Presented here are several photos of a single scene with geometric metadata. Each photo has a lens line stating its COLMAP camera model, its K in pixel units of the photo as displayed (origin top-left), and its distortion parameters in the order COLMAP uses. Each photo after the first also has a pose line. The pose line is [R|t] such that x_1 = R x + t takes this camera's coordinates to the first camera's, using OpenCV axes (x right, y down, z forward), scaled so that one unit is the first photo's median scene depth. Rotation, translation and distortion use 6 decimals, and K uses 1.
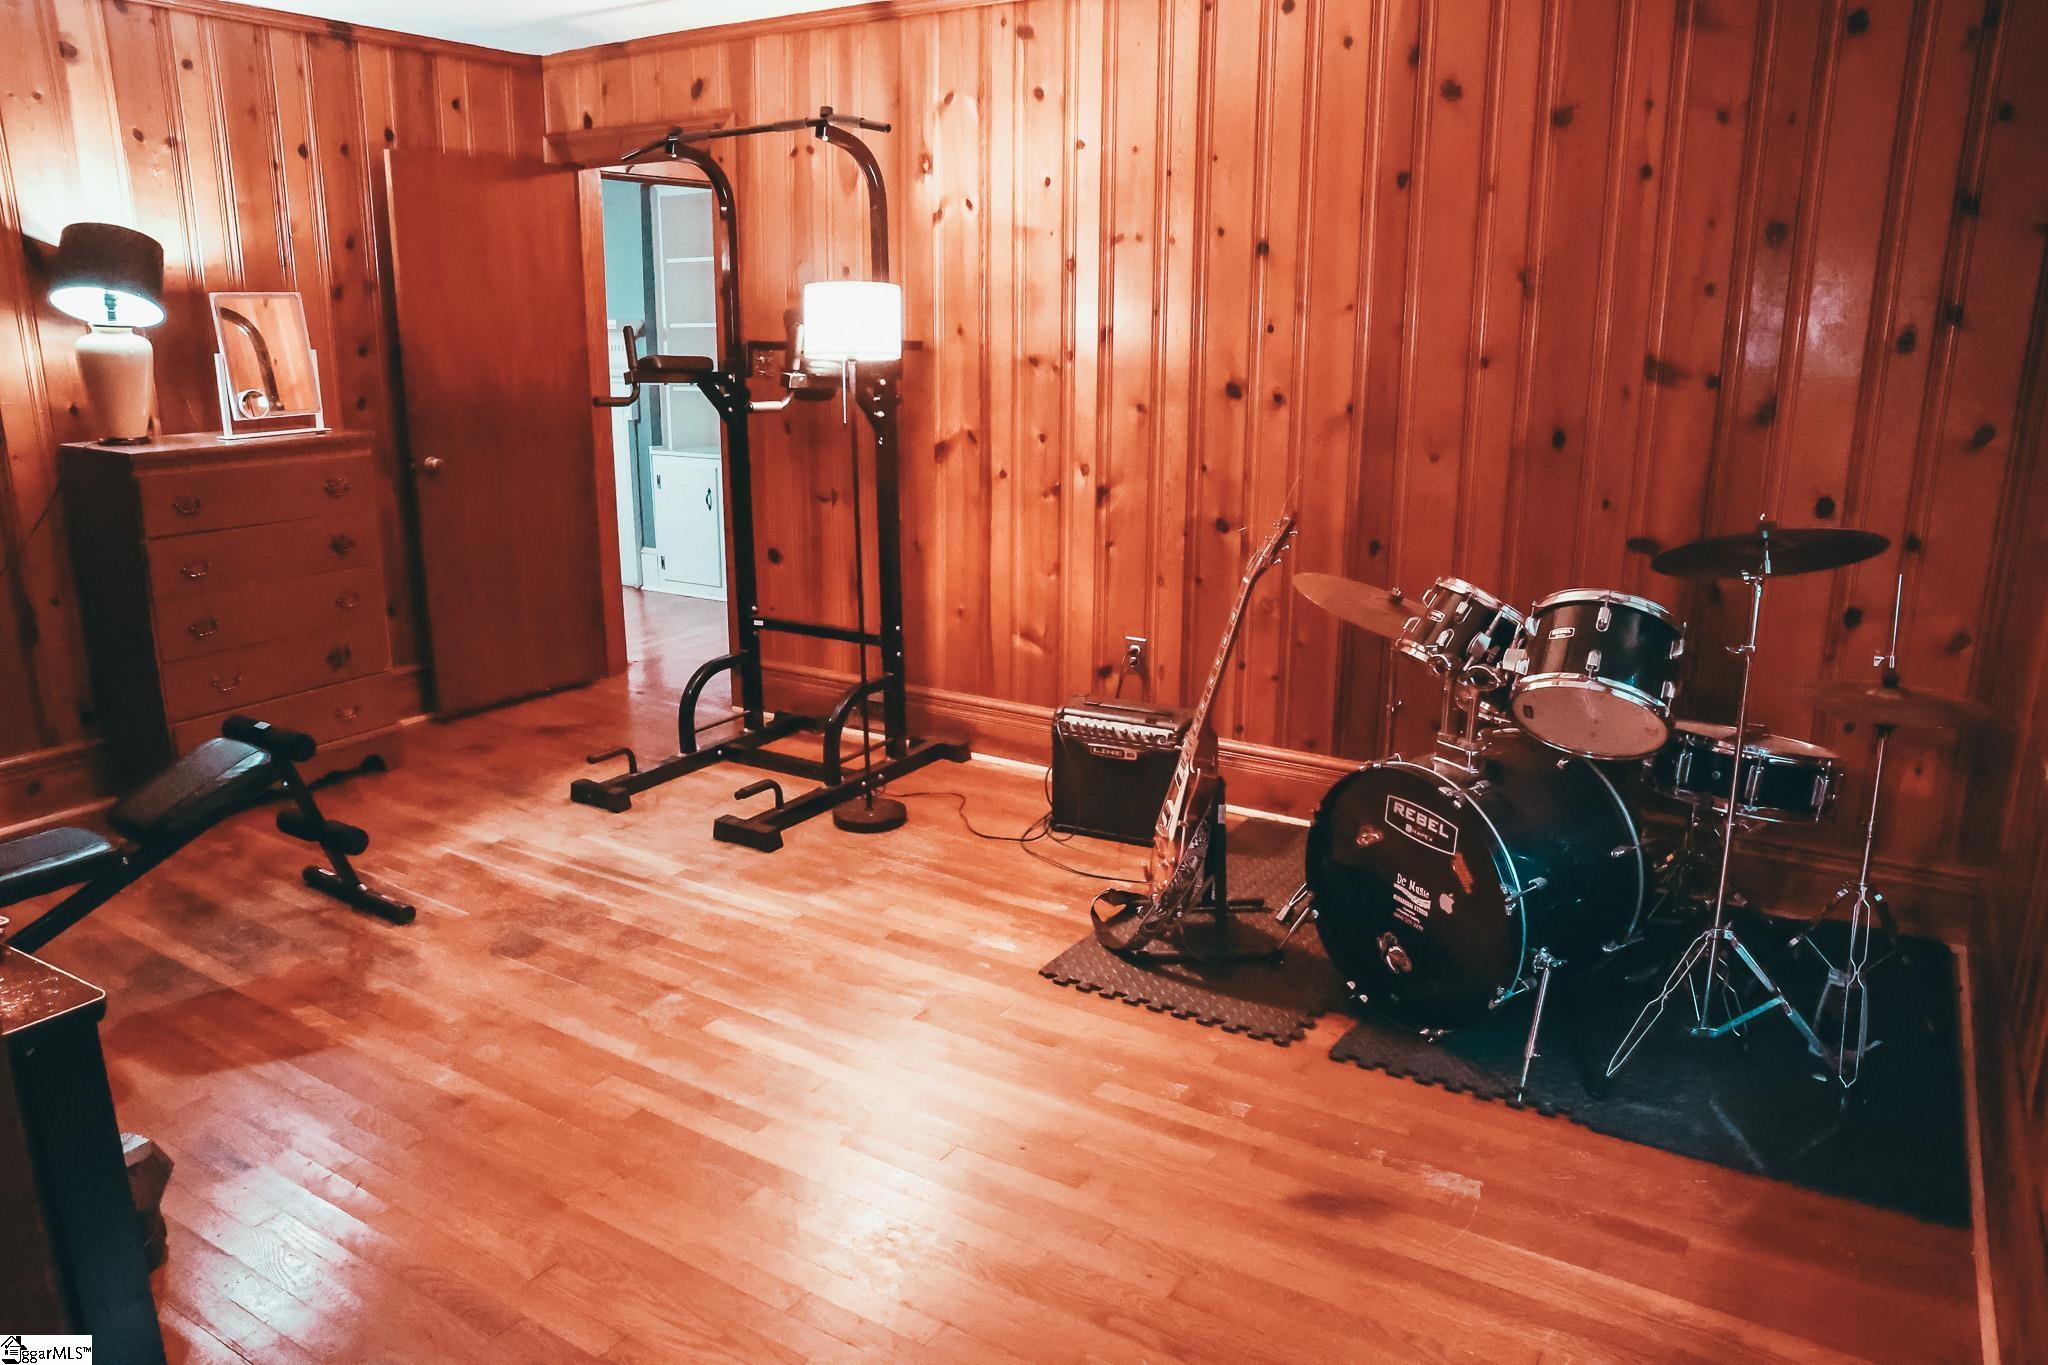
lens RADIAL K [[1397.2, 0, 1031.4], [0, 1397.2, 677.0], [0, 0, 1]] dist [-0.135808, 0.101405]
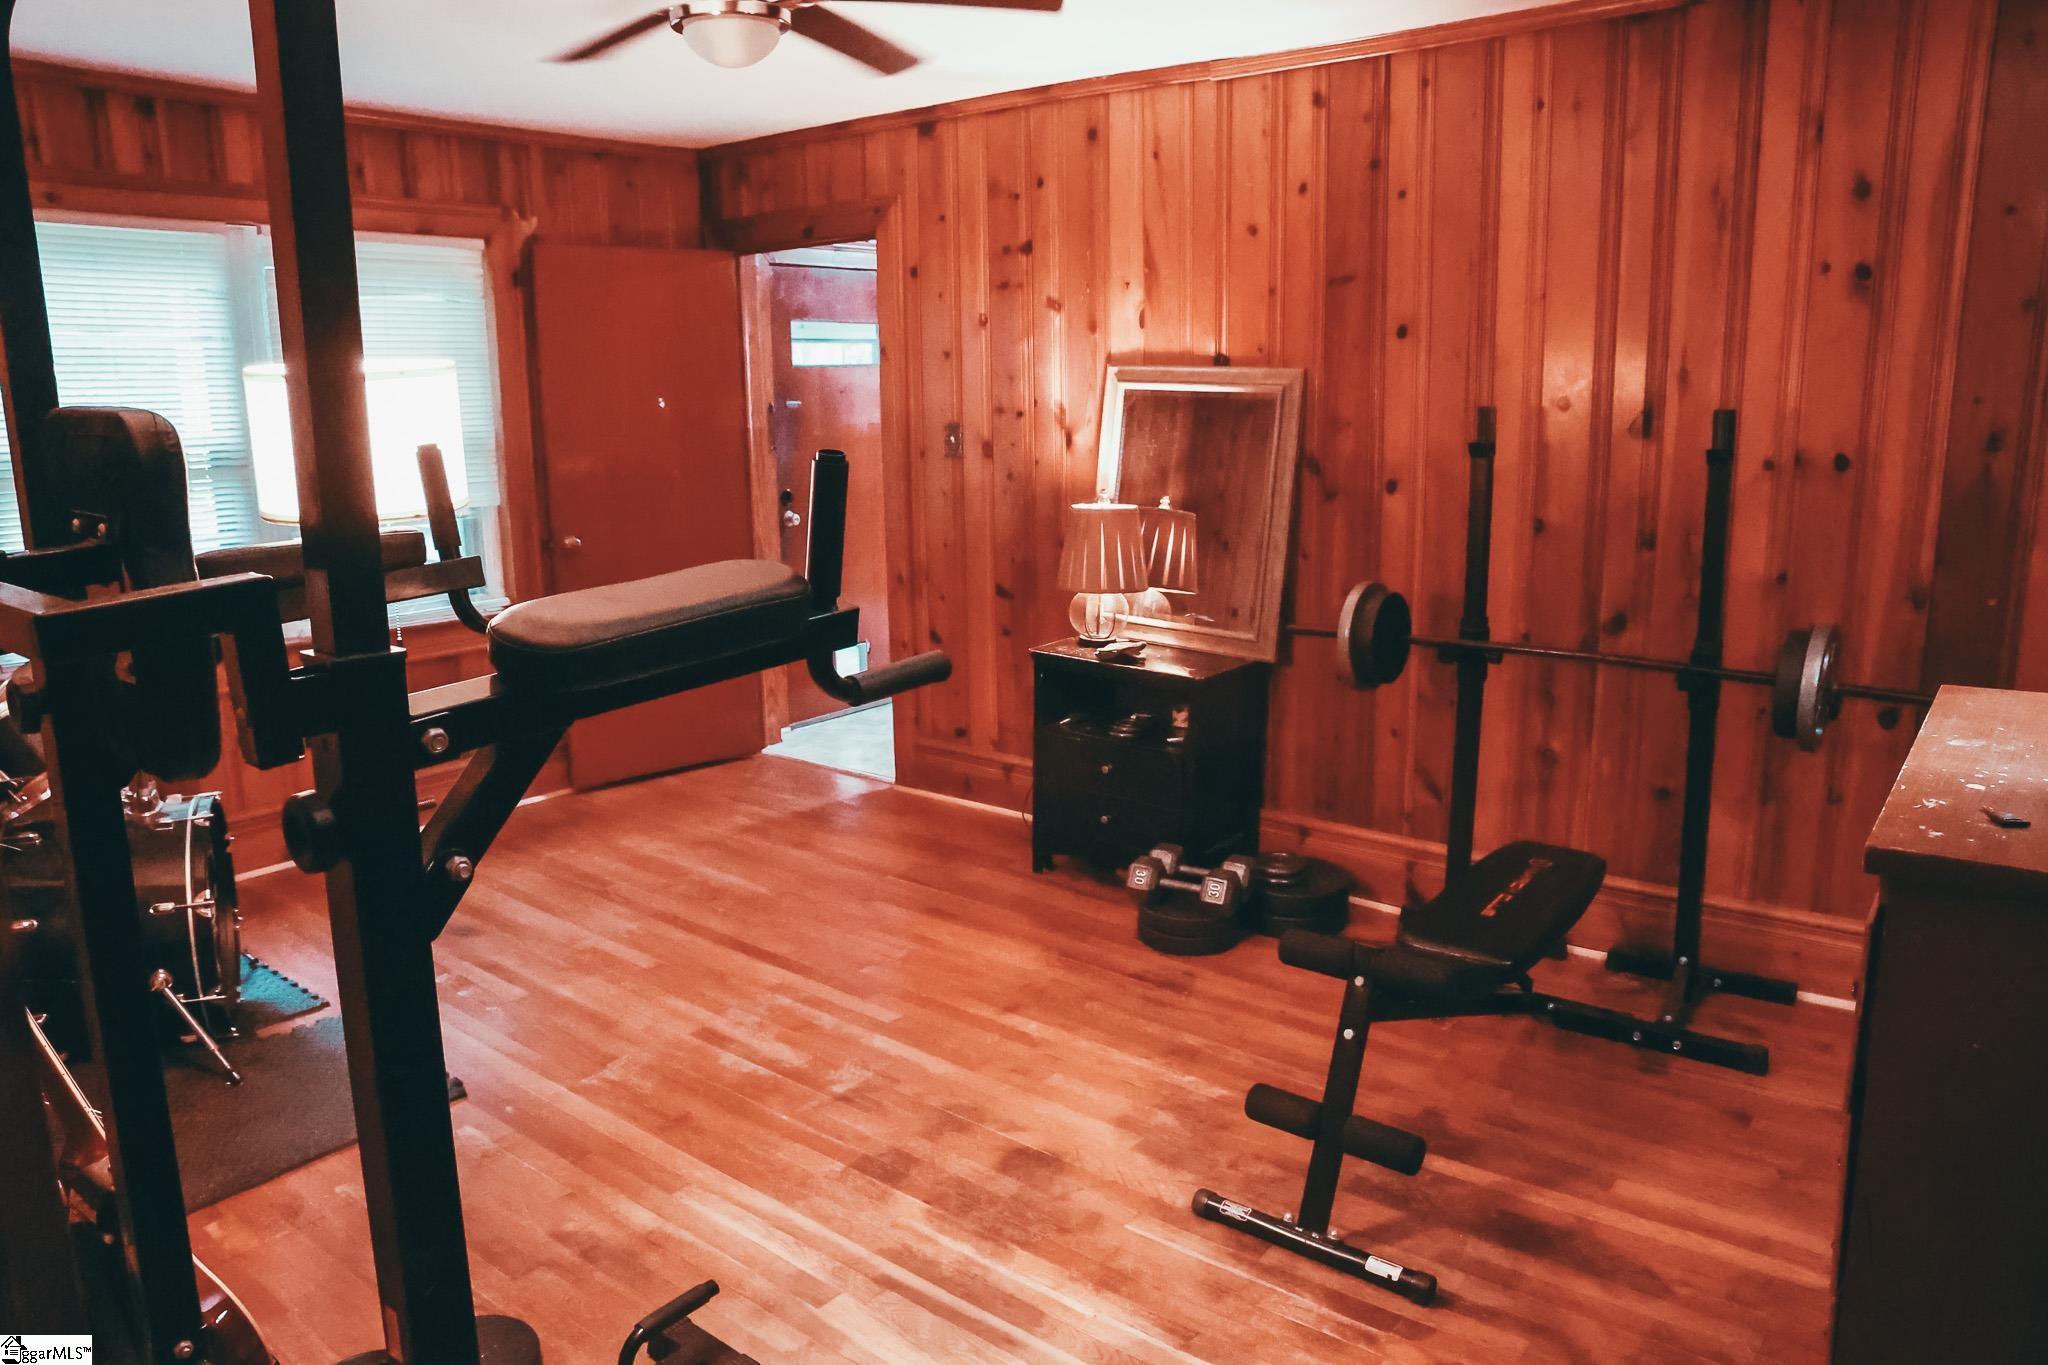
lens RADIAL K [[1397.2, 0, 1031.4], [0, 1397.2, 677.0], [0, 0, 1]] dist [-0.135808, 0.101405]
pose [[-0.993814, -0.008471, 0.110731, -0.430137], [0.041777, 0.895329, 0.443441, -0.394721], [-0.102897, 0.445324, -0.889437, 1.481790]]
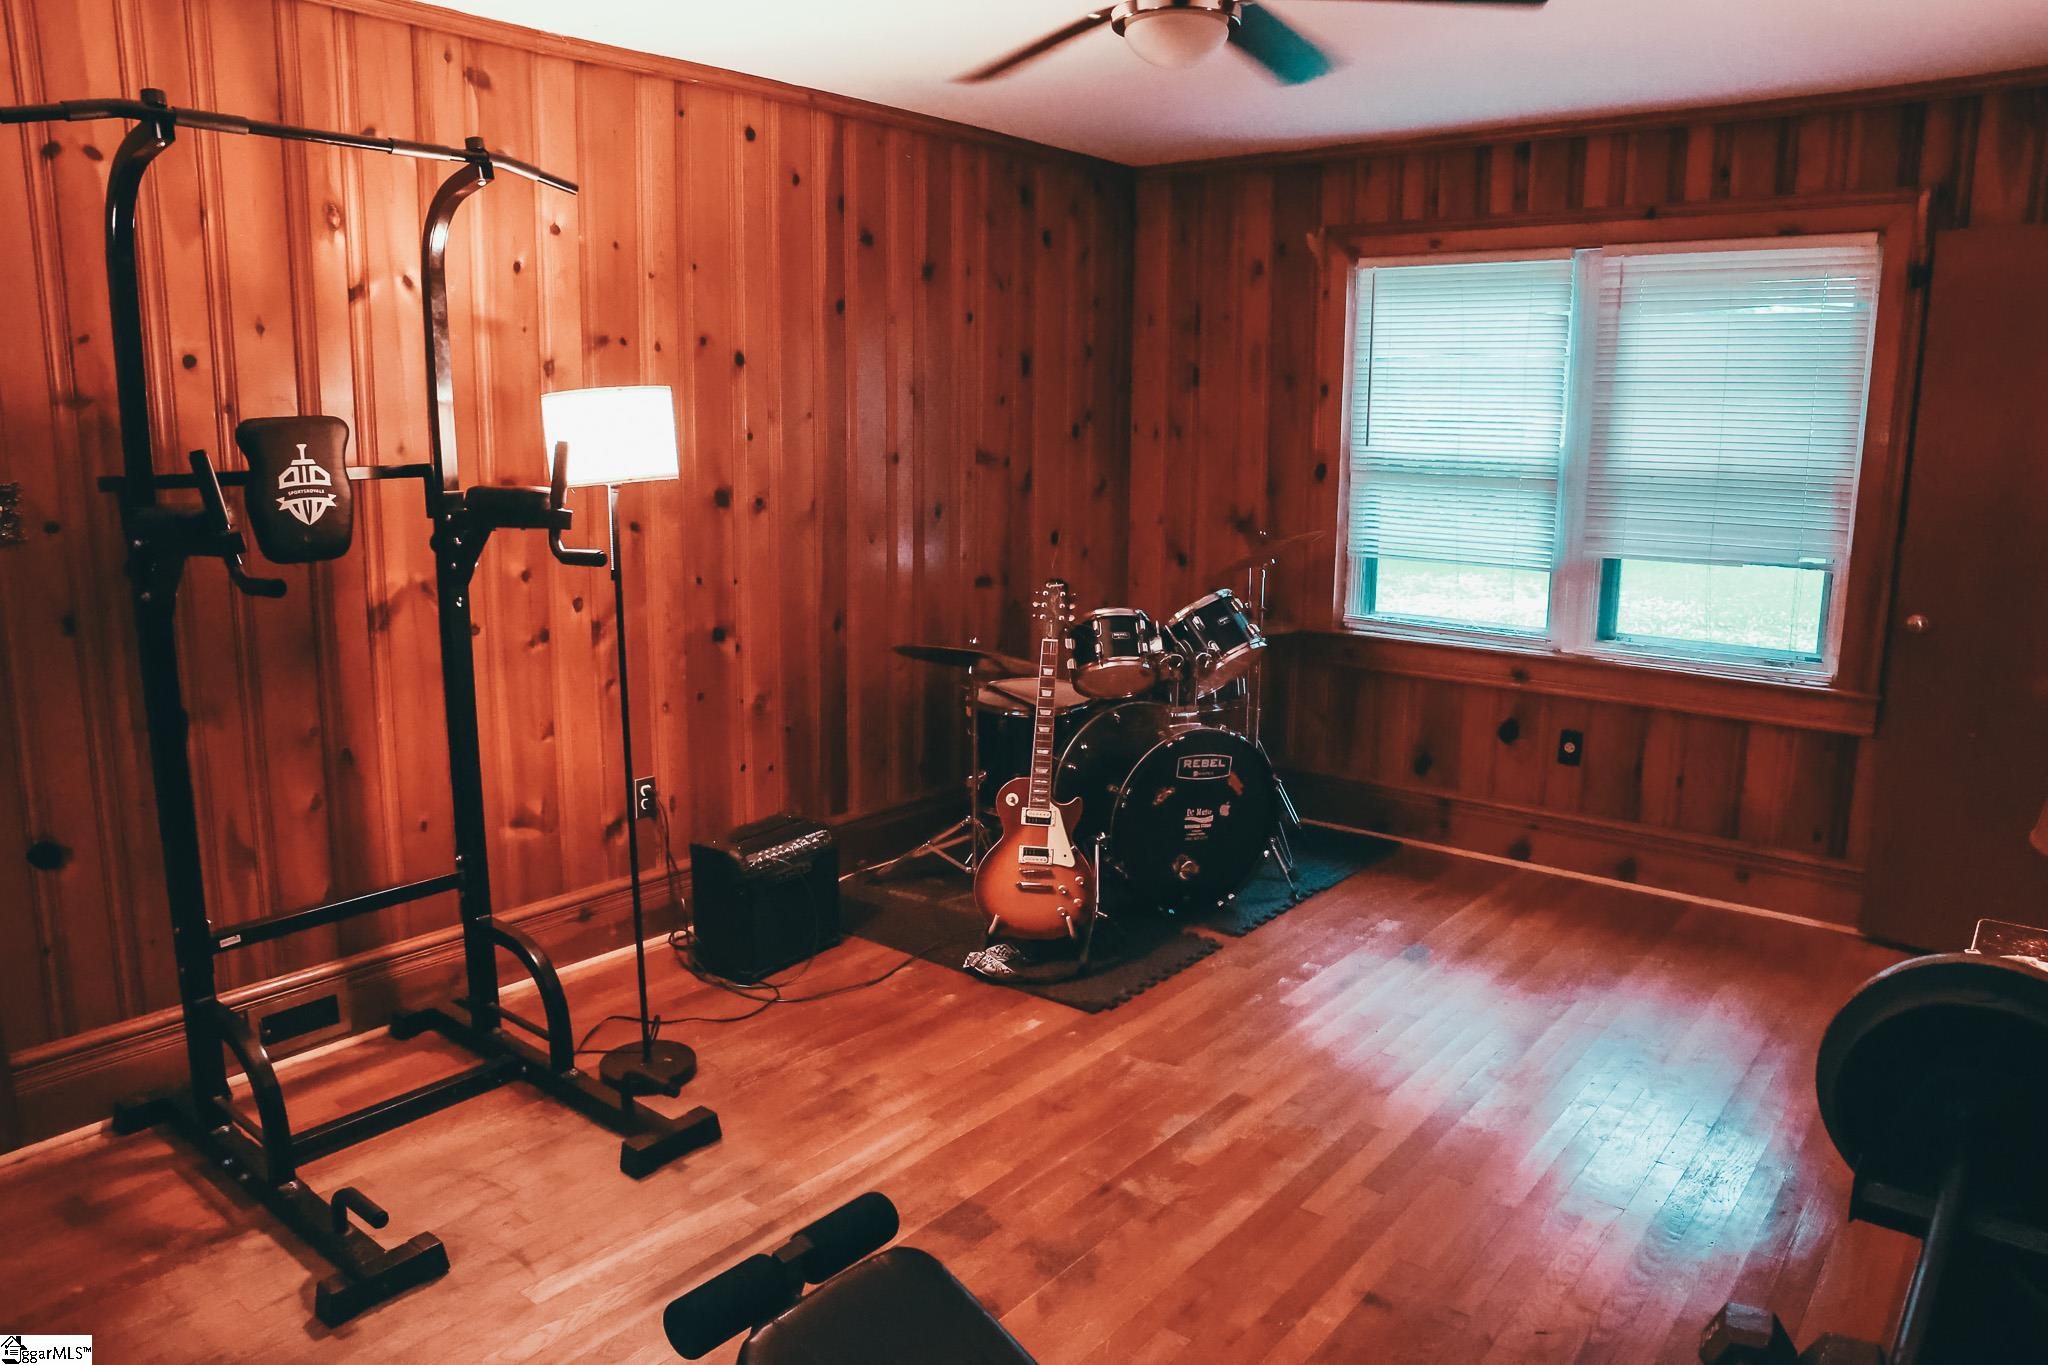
lens RADIAL K [[1397.2, 0, 1031.4], [0, 1397.2, 677.0], [0, 0, 1]] dist [-0.135808, 0.101405]
pose [[0.118346, -0.182210, 0.976111, -0.919601], [0.243933, 0.958231, 0.149297, -0.197314], [-0.962544, 0.220437, 0.157850, 0.725894]]
